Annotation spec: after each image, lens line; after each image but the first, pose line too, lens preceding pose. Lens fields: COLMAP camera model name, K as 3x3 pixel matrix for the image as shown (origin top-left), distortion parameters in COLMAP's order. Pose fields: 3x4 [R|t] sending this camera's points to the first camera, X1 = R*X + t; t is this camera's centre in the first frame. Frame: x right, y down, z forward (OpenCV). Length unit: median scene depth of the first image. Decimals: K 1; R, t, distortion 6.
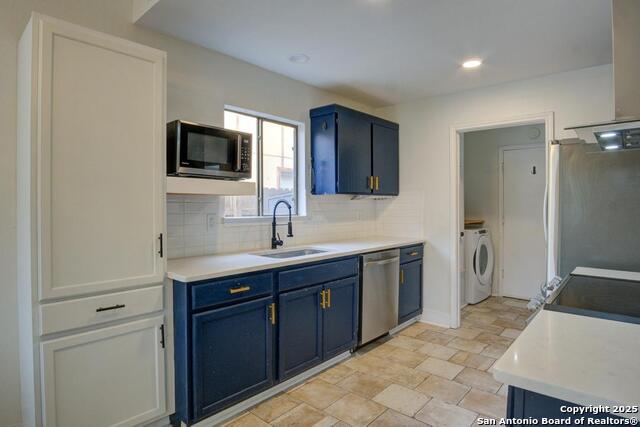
lens RADIAL K [[357.5, 0, 320.3], [0, 357.5, 209.6], [0, 0, 1]] dist [-0.040880, 0.001648]
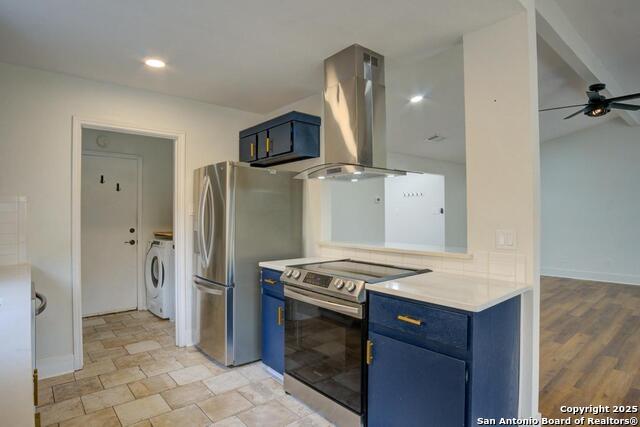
lens RADIAL K [[357.5, 0, 319.6], [0, 357.5, 210.3], [0, 0, 1]] dist [-0.040880, 0.001648]
pose [[0.087037, 0.016508, 0.996068, -0.533862], [-0.008497, 0.999839, -0.015828, -0.025838], [-0.996169, -0.007086, 0.087163, 0.565311]]
